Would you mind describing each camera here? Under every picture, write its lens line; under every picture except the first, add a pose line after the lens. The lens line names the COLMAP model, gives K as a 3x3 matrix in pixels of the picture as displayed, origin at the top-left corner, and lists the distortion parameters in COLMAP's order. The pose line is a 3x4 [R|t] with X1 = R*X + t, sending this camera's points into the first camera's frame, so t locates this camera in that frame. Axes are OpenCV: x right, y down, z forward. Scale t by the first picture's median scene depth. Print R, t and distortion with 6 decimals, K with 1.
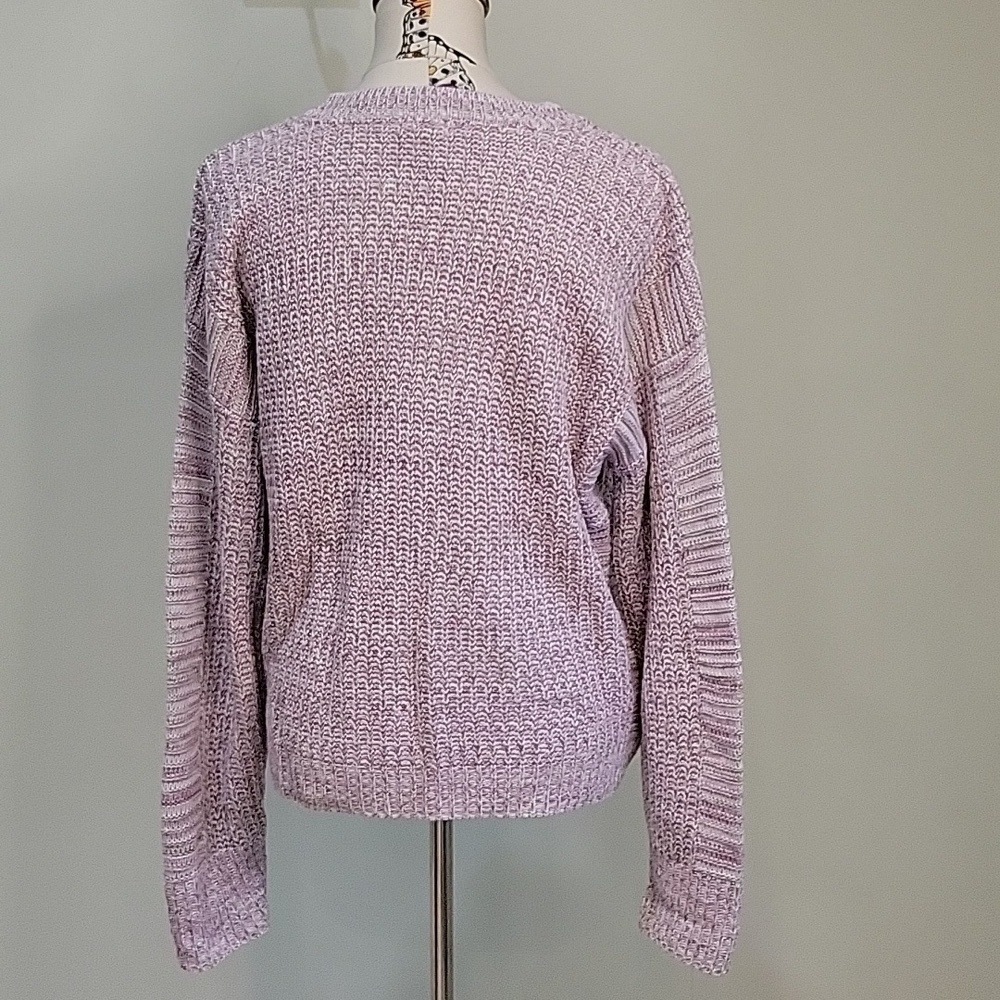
lens RADIAL K [[2141.6, 0, 500.3], [0, 2141.6, 500.1], [0, 0, 1]] dist [0.015551, 0.000000]
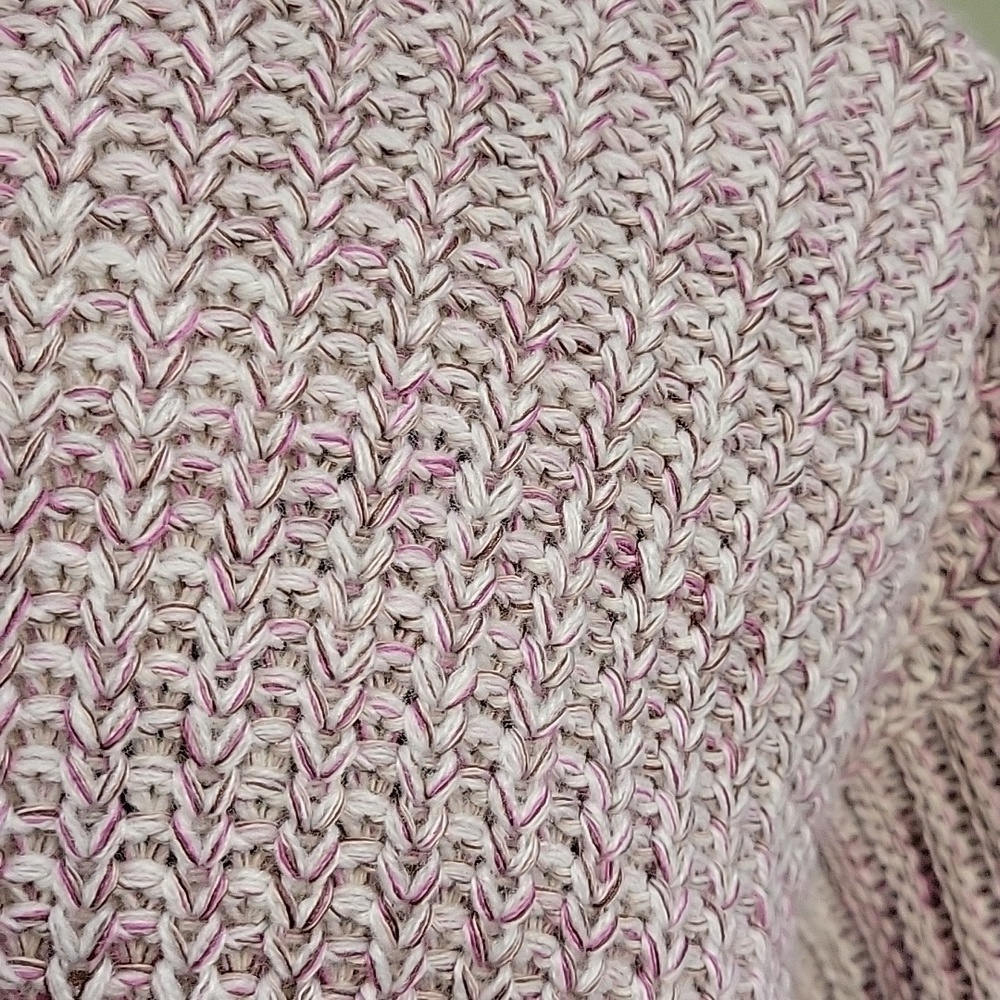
lens RADIAL K [[2141.6, 0, 499.8], [0, 2141.6, 499.7], [0, 0, 1]] dist [0.015551, 0.000000]
pose [[0.992906, -0.101968, 0.061161, 0.029746], [0.100349, 0.994530, 0.028986, -0.134600], [-0.063782, -0.022643, 0.997707, 0.867735]]
